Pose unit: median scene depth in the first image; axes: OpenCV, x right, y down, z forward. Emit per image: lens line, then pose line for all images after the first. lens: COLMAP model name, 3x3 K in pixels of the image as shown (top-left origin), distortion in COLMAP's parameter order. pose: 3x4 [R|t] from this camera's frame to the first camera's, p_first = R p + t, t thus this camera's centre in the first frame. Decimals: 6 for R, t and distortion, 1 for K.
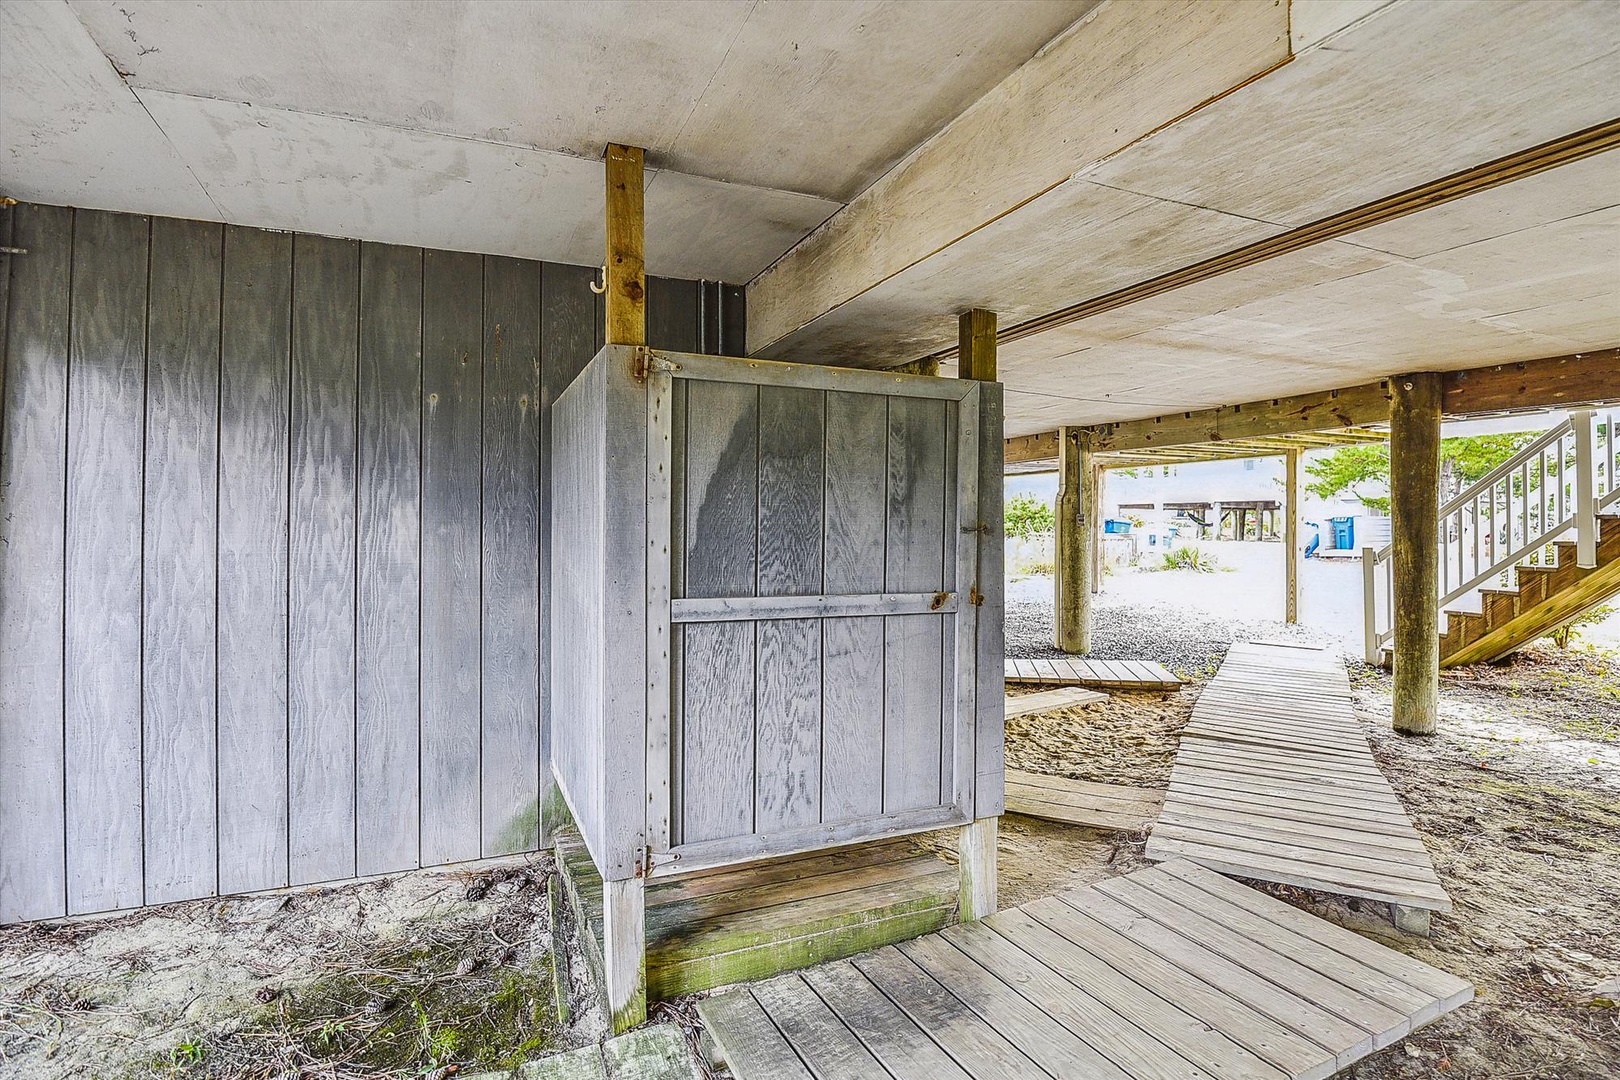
lens RADIAL K [[826.1, 0, 803.8], [0, 826.1, 523.4], [0, 0, 1]] dist [-0.029220, -0.001916]
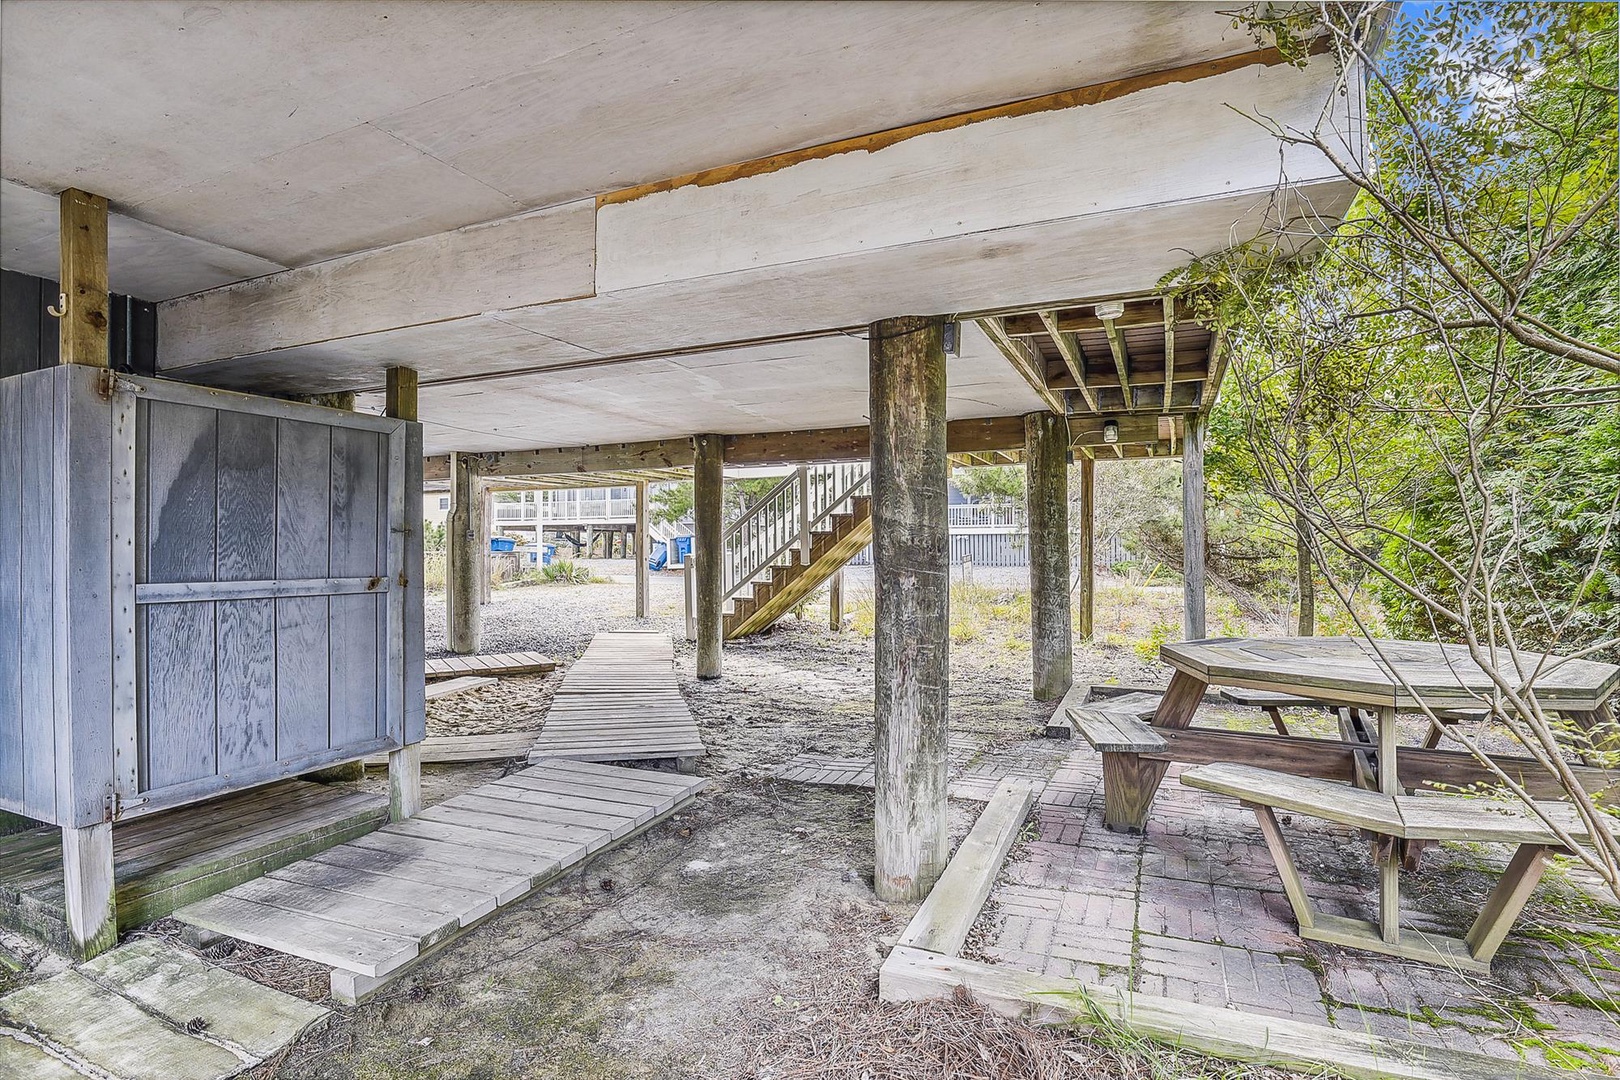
lens RADIAL K [[806.1, 0, 814.8], [0, 806.1, 544.8], [0, 0, 1]] dist [-0.019828, -0.001016]
pose [[0.740412, -0.003718, 0.672143, -0.175309], [0.004771, 0.999989, 0.000276, 0.034115], [-0.672136, 0.003002, 0.740421, -0.429820]]
